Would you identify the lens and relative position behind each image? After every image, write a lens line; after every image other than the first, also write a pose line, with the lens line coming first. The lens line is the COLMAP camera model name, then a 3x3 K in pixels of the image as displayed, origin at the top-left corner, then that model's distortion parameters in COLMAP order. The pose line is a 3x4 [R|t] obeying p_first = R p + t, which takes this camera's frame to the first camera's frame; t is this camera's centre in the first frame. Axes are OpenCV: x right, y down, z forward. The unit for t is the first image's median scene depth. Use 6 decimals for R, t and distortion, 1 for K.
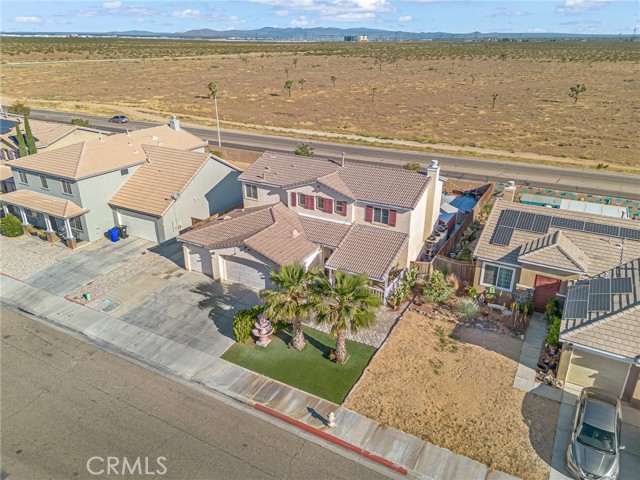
lens RADIAL K [[467.4, 0, 321.3], [0, 467.4, 240.5], [0, 0, 1]] dist [0.073992, -0.058229]
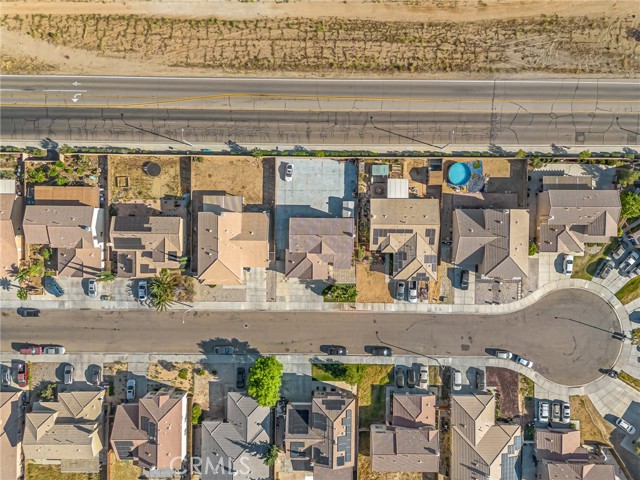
lens RADIAL K [[467.4, 0, 321.3], [0, 467.4, 240.5], [0, 0, 1]] dist [0.073992, -0.058229]
pose [[0.877764, -0.479007, -0.009131, 0.060318], [0.191885, 0.334031, 0.922824, -3.148698], [-0.438989, -0.811773, 0.385114, -0.143748]]
